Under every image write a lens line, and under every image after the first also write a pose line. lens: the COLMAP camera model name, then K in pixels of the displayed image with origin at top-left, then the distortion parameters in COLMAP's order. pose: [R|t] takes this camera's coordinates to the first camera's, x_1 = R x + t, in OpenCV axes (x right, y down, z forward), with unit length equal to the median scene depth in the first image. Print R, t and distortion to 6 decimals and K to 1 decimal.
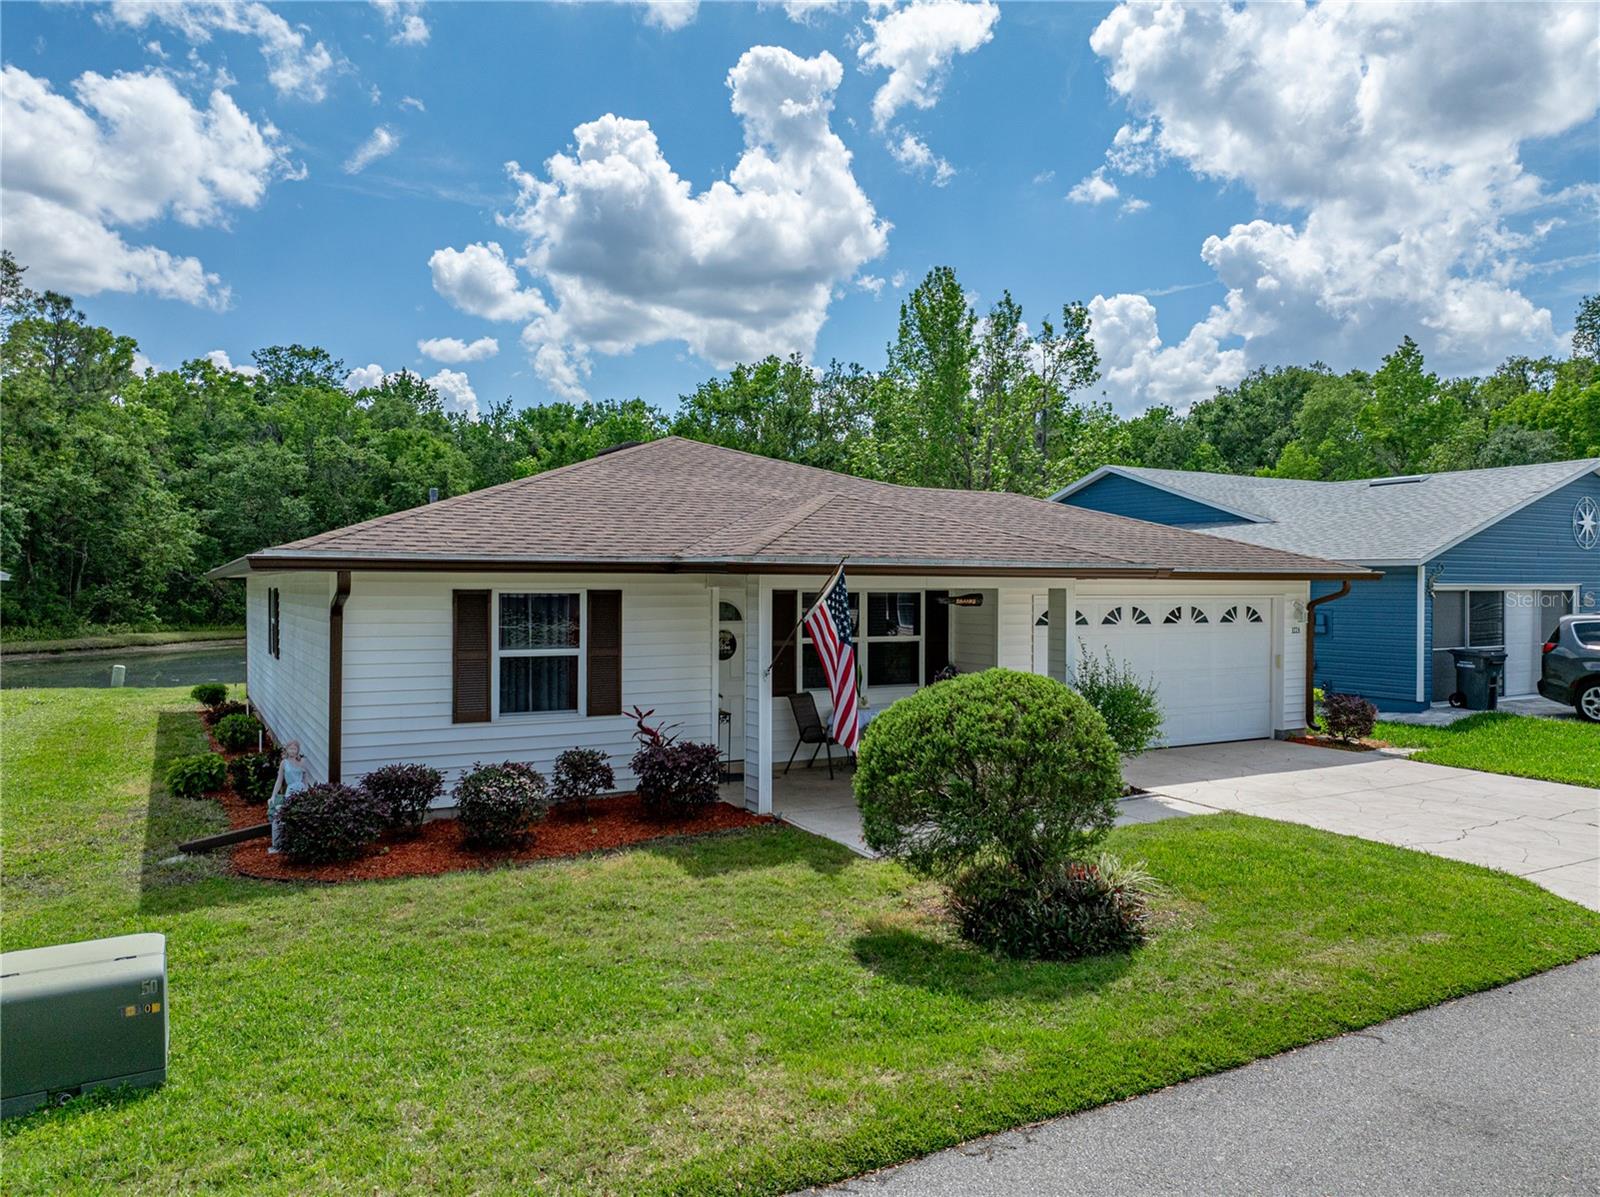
lens RADIAL K [[1124.3, 0, 779.3], [0, 1124.3, 595.3], [0, 0, 1]] dist [-0.028255, 0.015924]
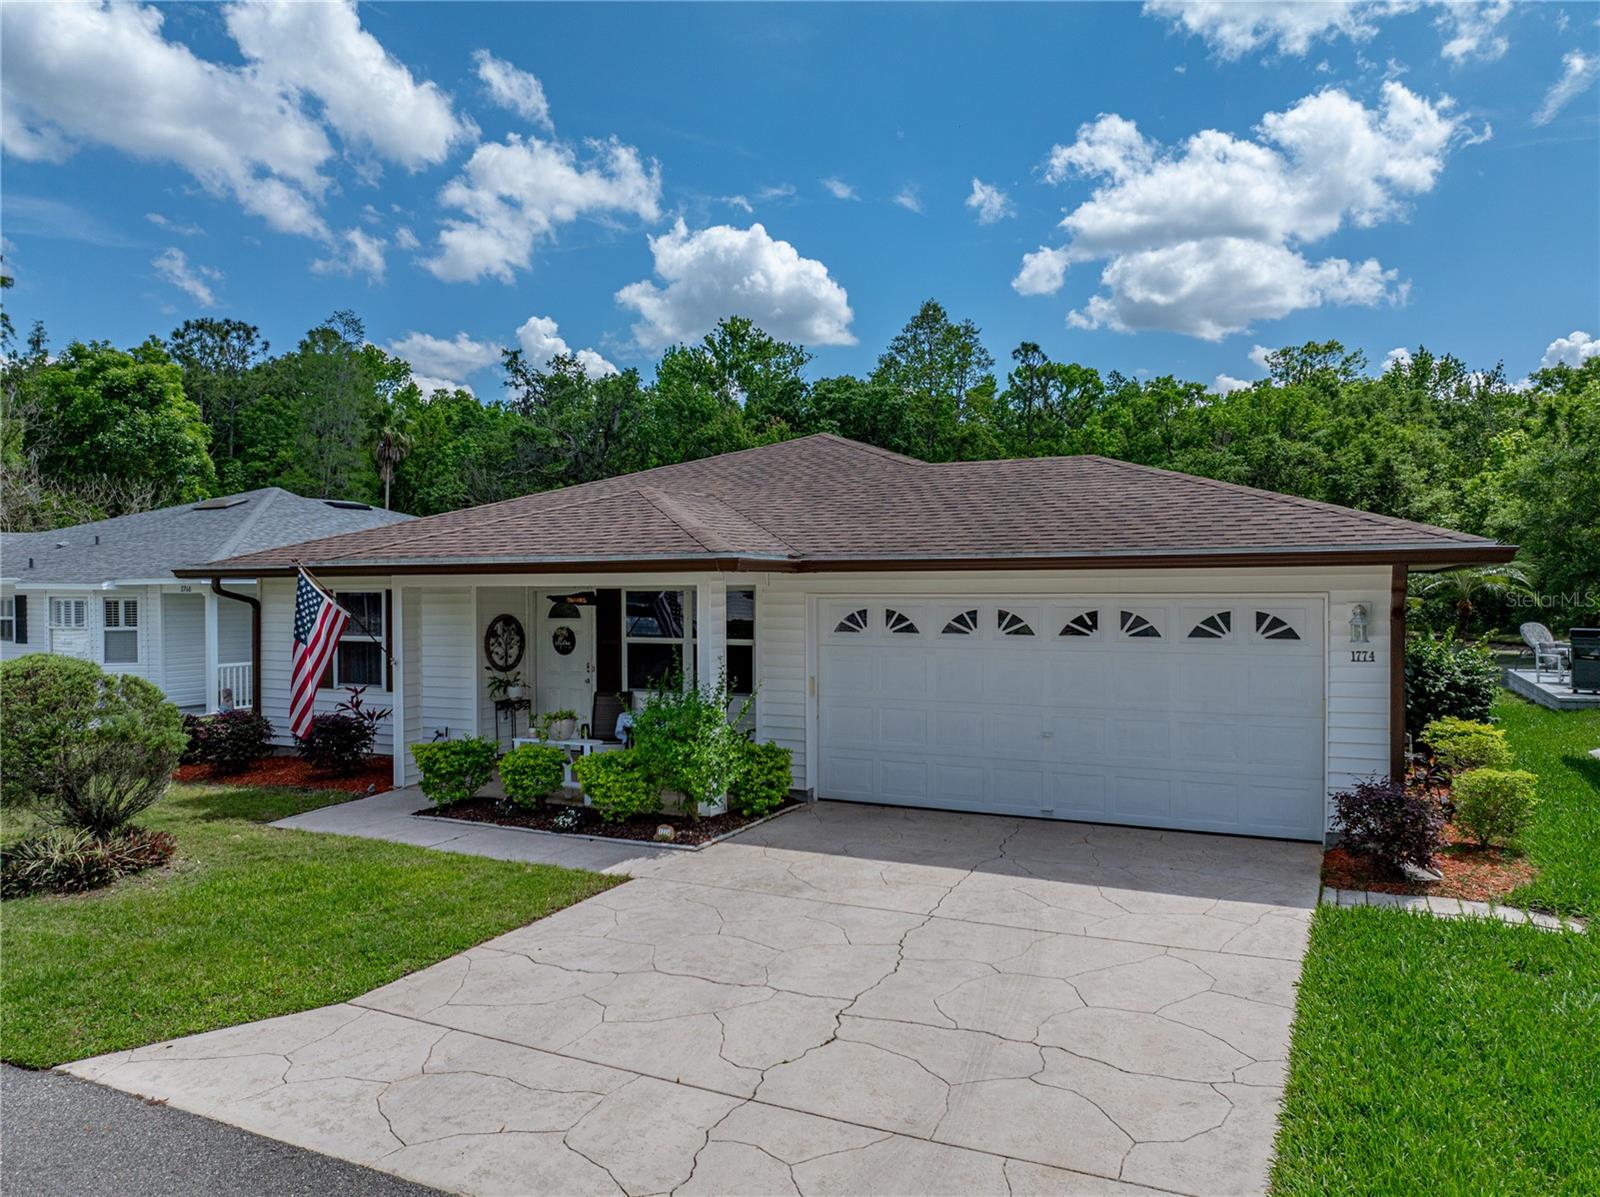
lens RADIAL K [[1124.3, 0, 799.7], [0, 1124.3, 613.8], [0, 0, 1]] dist [-0.028255, 0.015924]
pose [[0.569506, 0.013625, -0.821875, 0.149205], [-0.001396, 0.999877, 0.015608, 0.000337], [0.821986, -0.007741, 0.569455, 0.091017]]
